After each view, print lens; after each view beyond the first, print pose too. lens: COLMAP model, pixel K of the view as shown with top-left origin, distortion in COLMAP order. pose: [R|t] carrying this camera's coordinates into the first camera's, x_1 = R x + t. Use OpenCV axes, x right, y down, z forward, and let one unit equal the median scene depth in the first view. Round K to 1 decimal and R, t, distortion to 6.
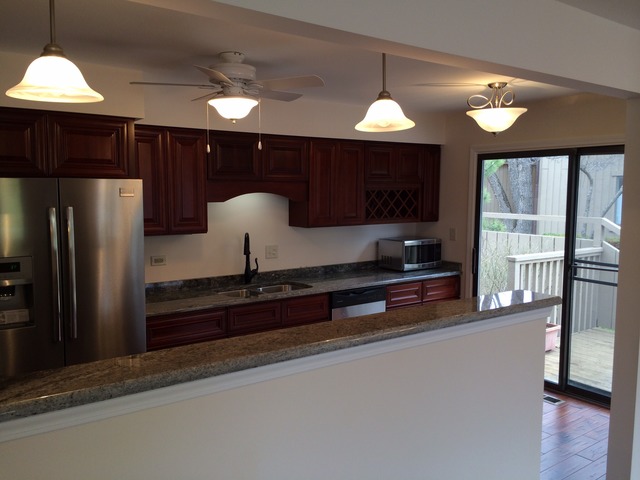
lens RADIAL K [[542.9, 0, 322.5], [0, 542.9, 238.1], [0, 0, 1]] dist [0.062474, -0.068327]
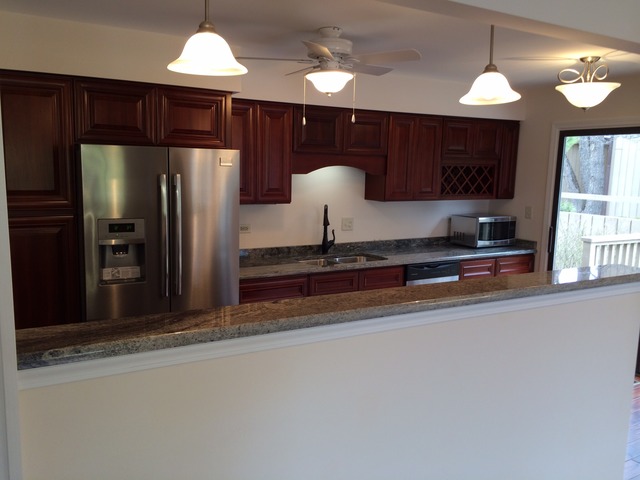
lens RADIAL K [[542.9, 0, 320.8], [0, 542.9, 240.3], [0, 0, 1]] dist [0.062474, -0.068327]
pose [[0.994764, 0.032496, -0.096897, -0.053282], [-0.028160, 0.998554, 0.045781, 0.012549], [0.098244, -0.042813, 0.994241, -0.038686]]
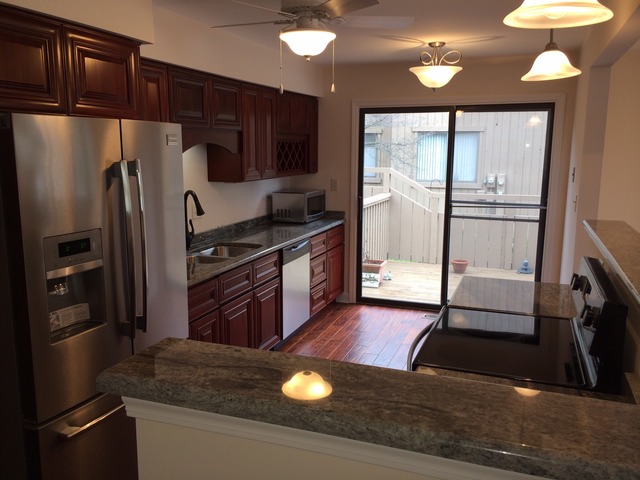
lens RADIAL K [[542.9, 0, 322.5], [0, 542.9, 239.8], [0, 0, 1]] dist [0.062474, -0.068327]
pose [[0.834643, -0.093811, 0.542743, -0.504385], [0.048938, 0.994122, 0.096573, -0.005290], [-0.548613, -0.054043, 0.834328, 0.181309]]
